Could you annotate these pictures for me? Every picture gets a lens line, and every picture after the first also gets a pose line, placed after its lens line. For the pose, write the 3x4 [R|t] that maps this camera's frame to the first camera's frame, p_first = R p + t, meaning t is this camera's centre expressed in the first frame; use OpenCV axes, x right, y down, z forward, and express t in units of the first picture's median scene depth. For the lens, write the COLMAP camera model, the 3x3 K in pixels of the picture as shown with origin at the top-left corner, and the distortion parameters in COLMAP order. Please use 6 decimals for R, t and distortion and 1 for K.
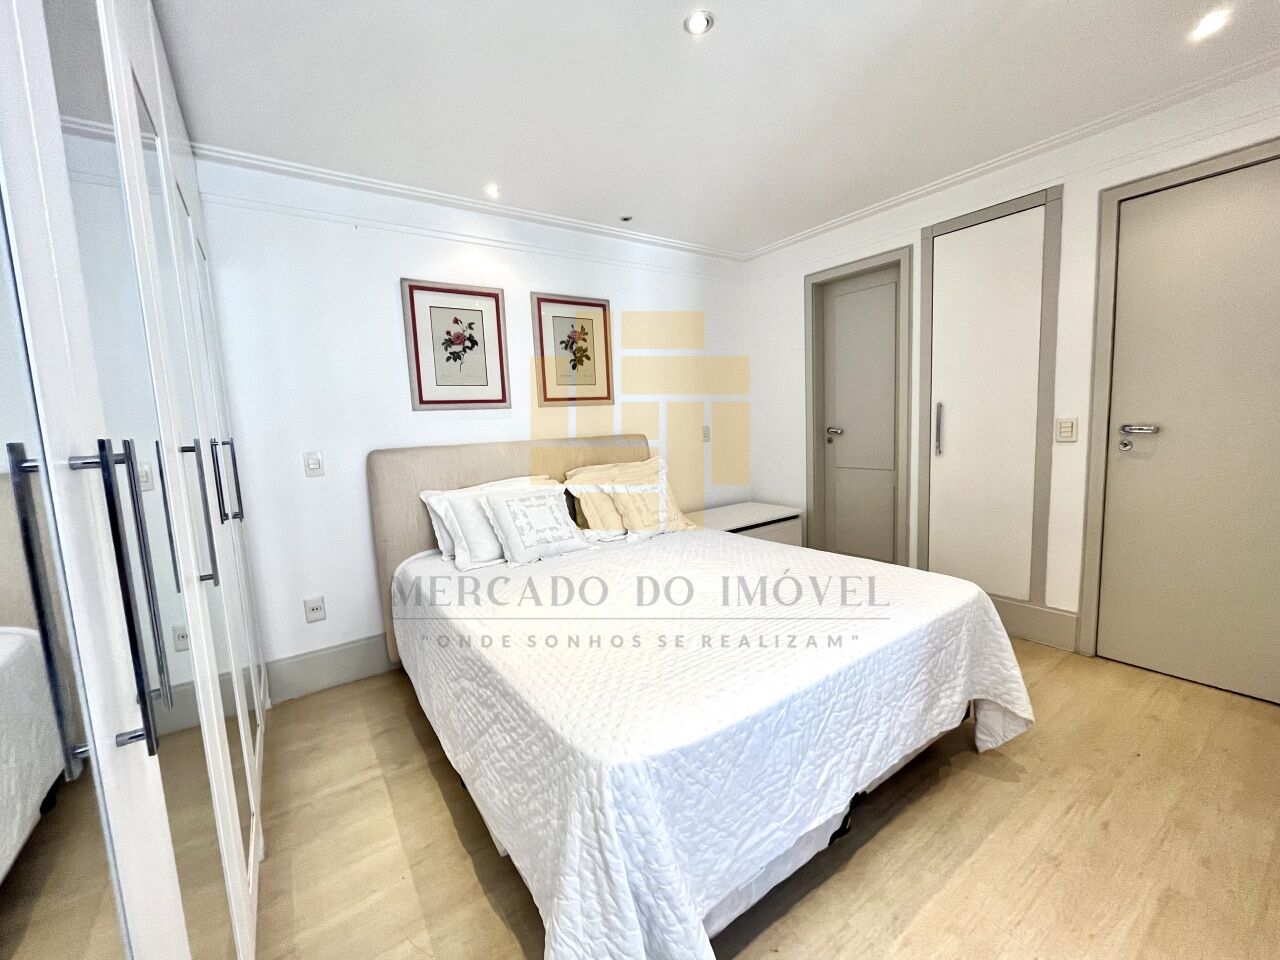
lens RADIAL K [[520.3, 0, 642.3], [0, 520.3, 477.2], [0, 0, 1]] dist [-0.004074, 0.000040]
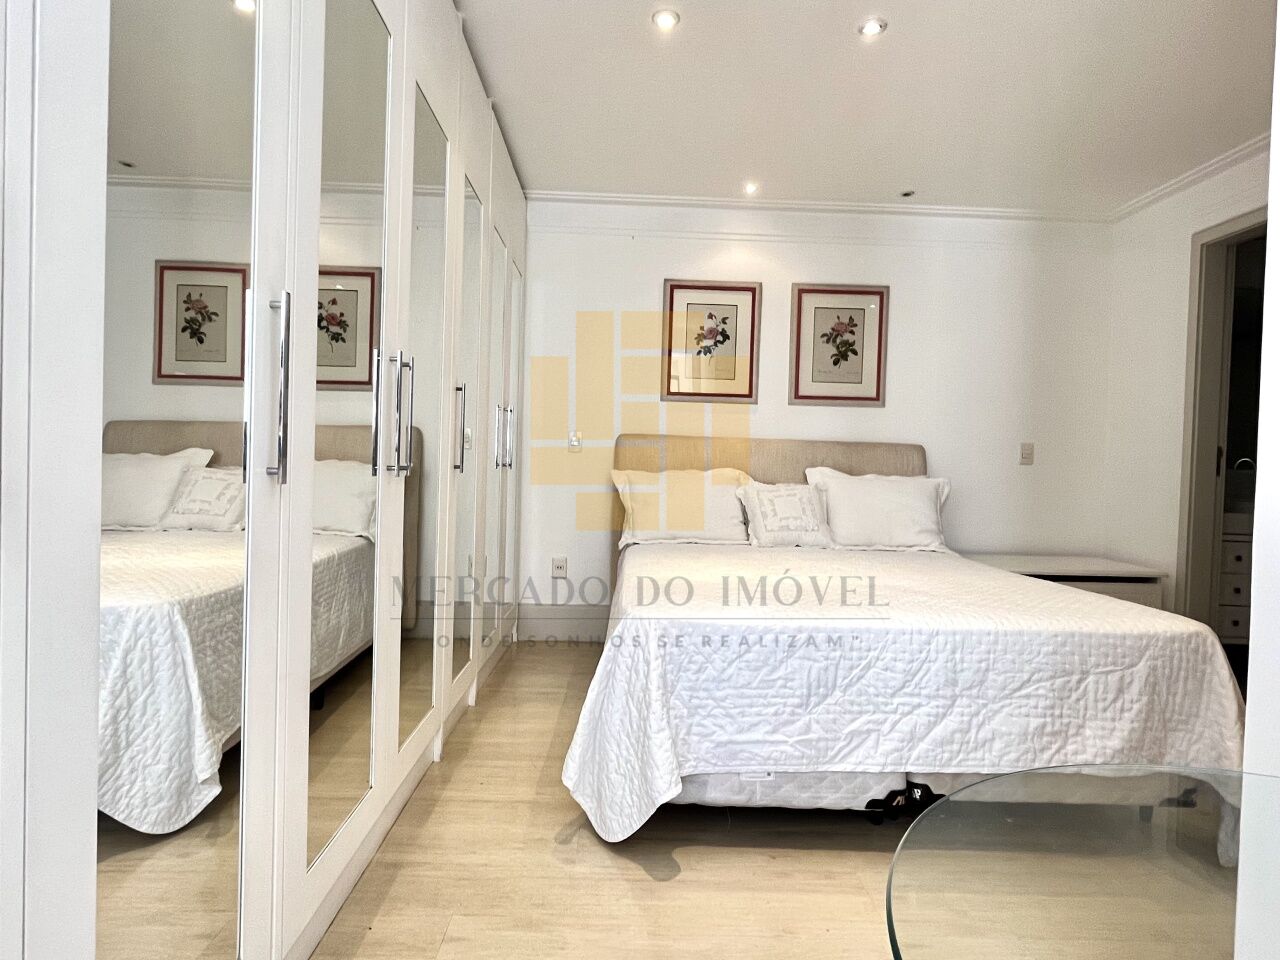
lens RADIAL K [[716.0, 0, 636.8], [0, 716.0, 475.1], [0, 0, 1]] dist [-0.004305, -0.001529]
pose [[0.828114, 0.081797, -0.554560, 0.307295], [-0.127443, 0.990863, -0.044157, 0.083336], [0.545881, 0.107241, 0.830971, -0.198391]]
